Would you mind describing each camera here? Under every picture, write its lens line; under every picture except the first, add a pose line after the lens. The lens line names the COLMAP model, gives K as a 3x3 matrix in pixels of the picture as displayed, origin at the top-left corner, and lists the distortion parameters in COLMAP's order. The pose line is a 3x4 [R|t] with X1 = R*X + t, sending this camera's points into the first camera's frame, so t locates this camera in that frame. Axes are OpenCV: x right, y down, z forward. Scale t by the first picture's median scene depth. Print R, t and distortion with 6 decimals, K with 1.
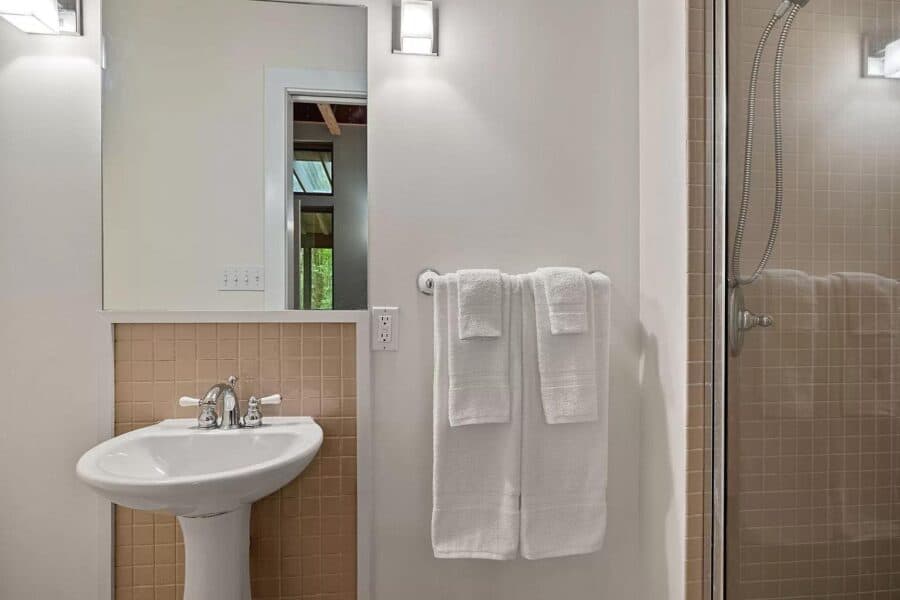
lens RADIAL K [[416.5, 0, 451.9], [0, 416.5, 289.8], [0, 0, 1]] dist [-0.004349, -0.000359]
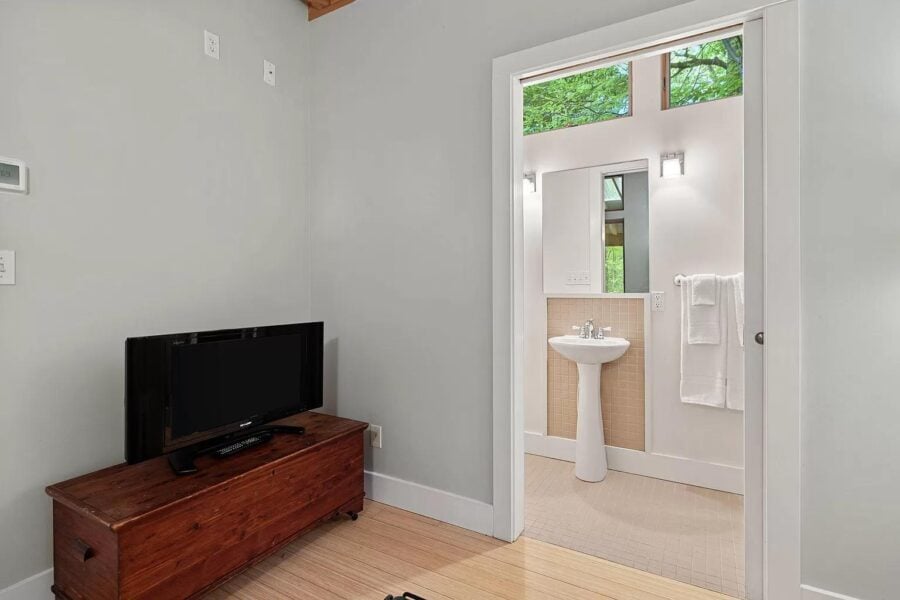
lens RADIAL K [[416.5, 0, 451.9], [0, 416.5, 289.8], [0, 0, 1]] dist [-0.004349, -0.000359]
pose [[0.790144, -0.004620, -0.612904, 0.360947], [0.012729, 0.999880, 0.008872, -0.003525], [0.612789, -0.014812, 0.790108, -1.549299]]
